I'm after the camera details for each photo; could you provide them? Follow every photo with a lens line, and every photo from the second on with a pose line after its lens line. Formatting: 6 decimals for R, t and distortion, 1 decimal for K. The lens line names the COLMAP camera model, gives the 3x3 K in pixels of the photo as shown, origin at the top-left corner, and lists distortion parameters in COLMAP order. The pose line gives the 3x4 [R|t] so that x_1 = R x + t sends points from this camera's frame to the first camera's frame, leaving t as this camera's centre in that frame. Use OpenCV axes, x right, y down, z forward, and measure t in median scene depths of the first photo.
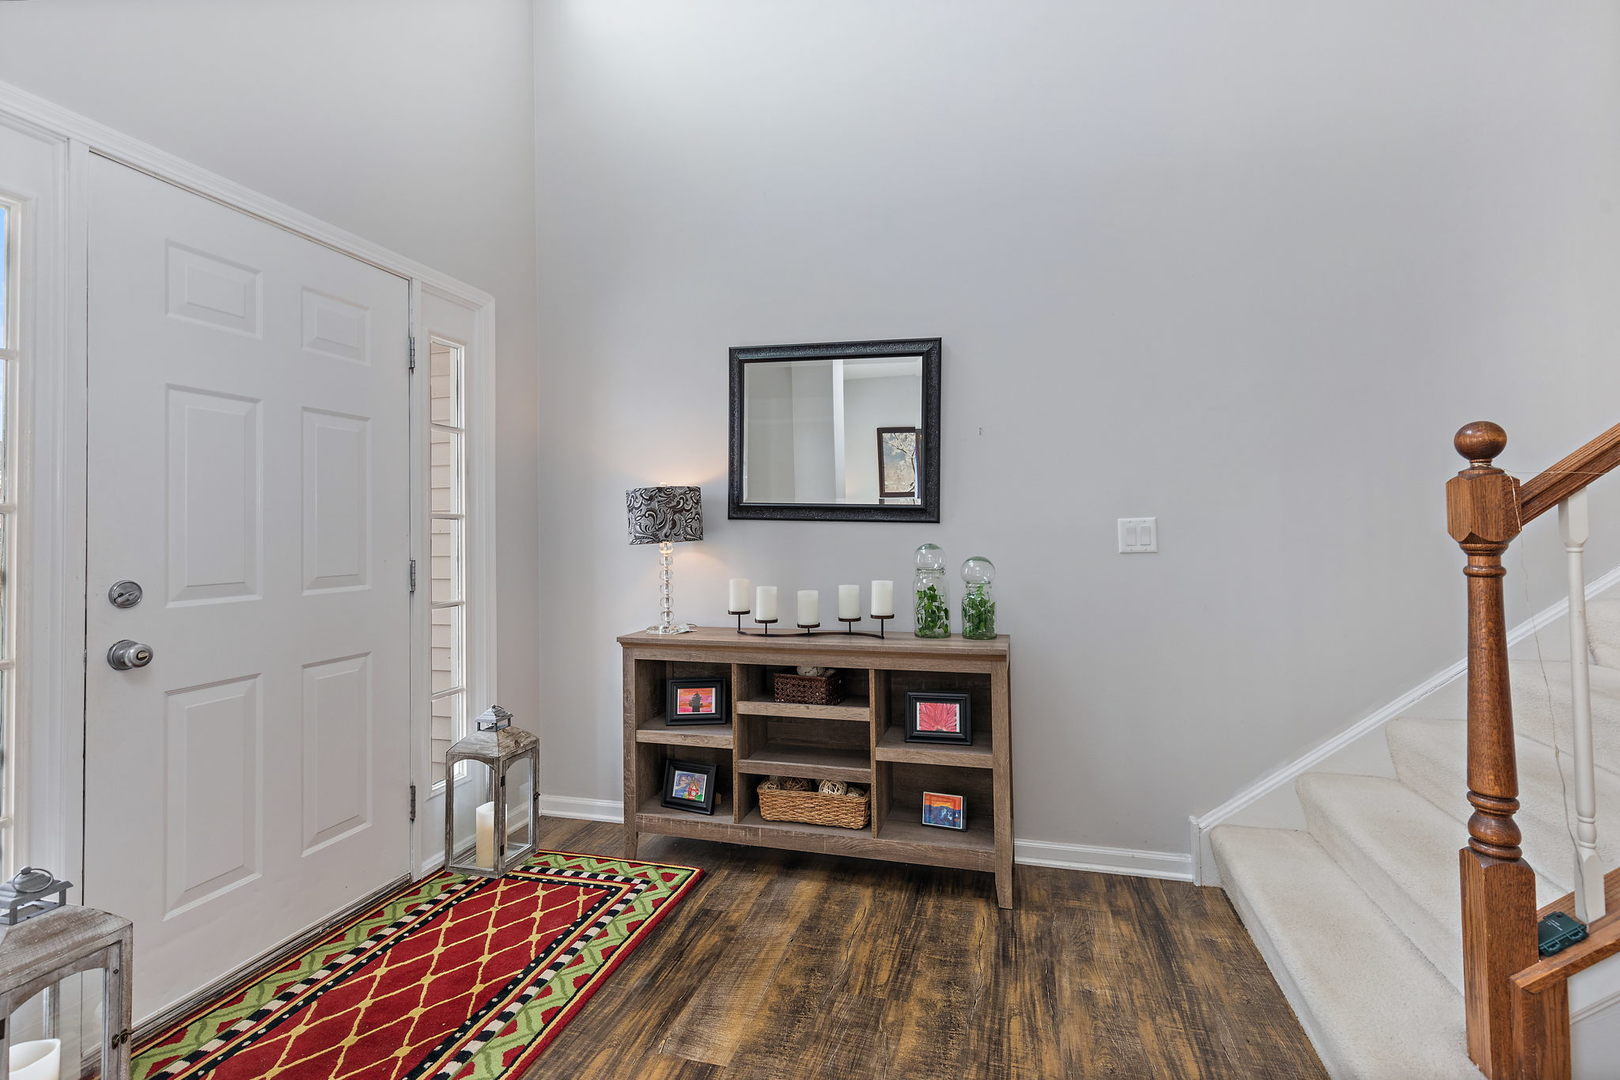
lens RADIAL K [[730.3, 0, 813.4], [0, 730.3, 521.9], [0, 0, 1]] dist [0.007736, 0.000758]
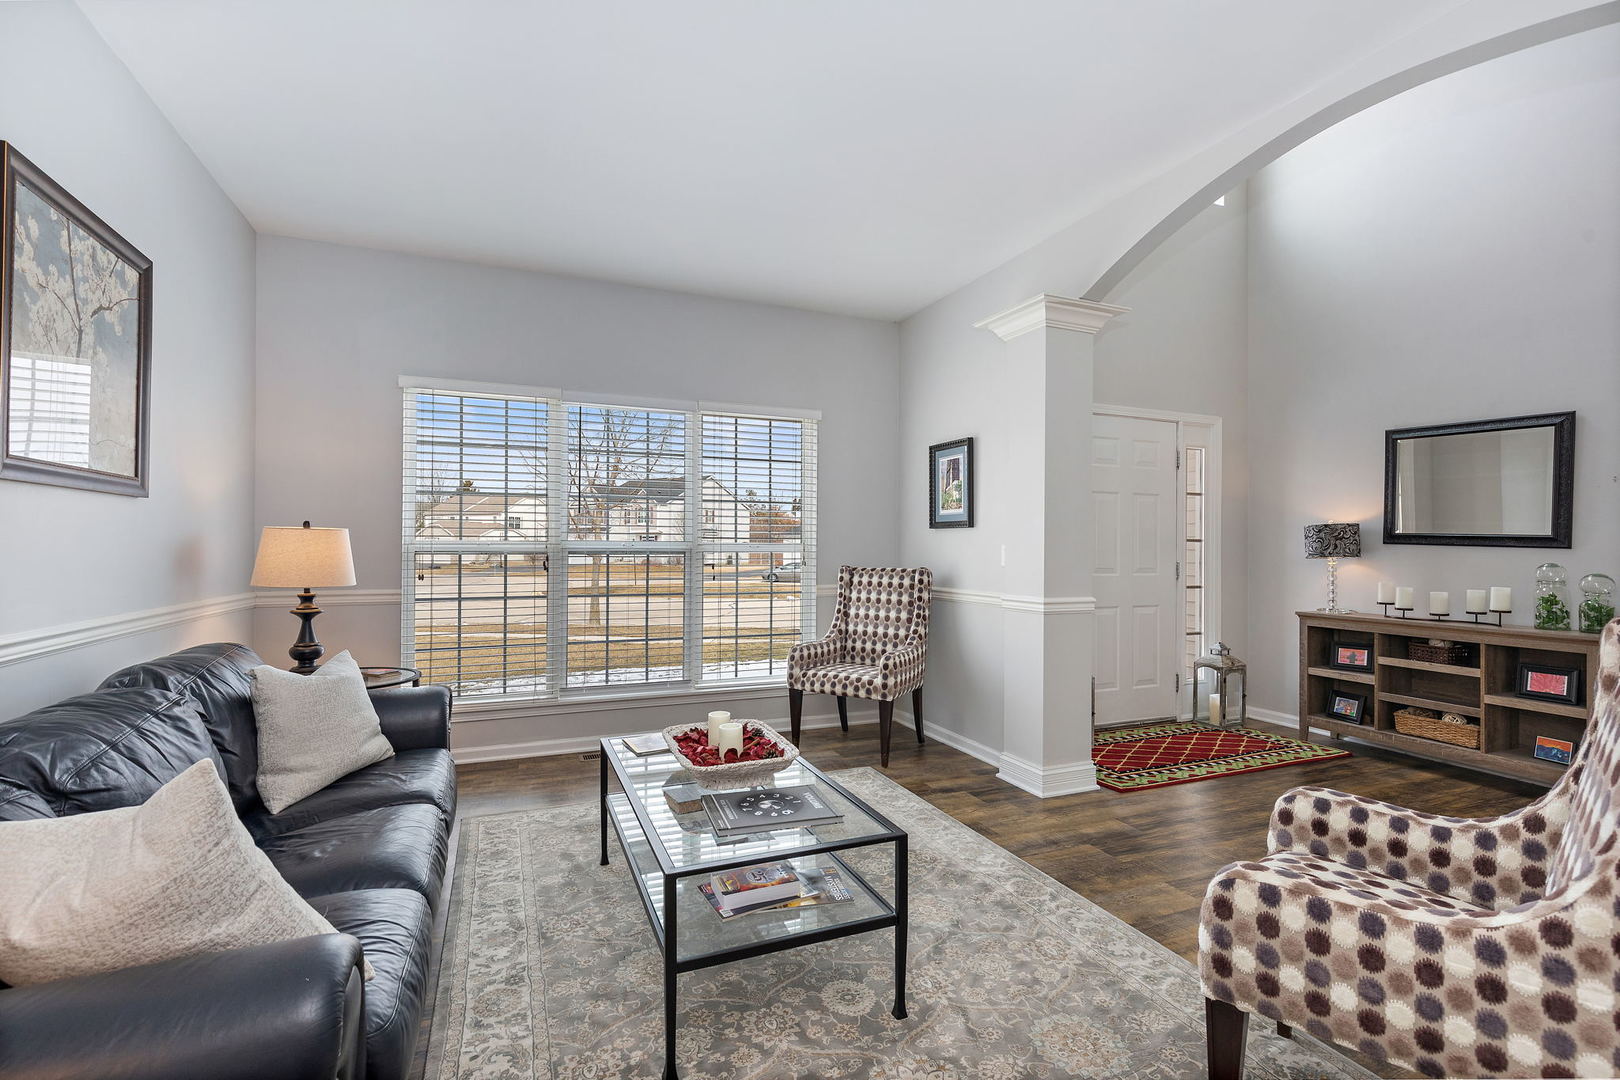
lens RADIAL K [[730.3, 0, 810.5], [0, 730.3, 541.1], [0, 0, 1]] dist [0.007736, 0.000758]
pose [[0.611564, 0.009069, -0.791143, 0.401498], [-0.005583, 0.999959, 0.007147, -0.014802], [0.791175, 0.000046, 0.611589, -0.971578]]
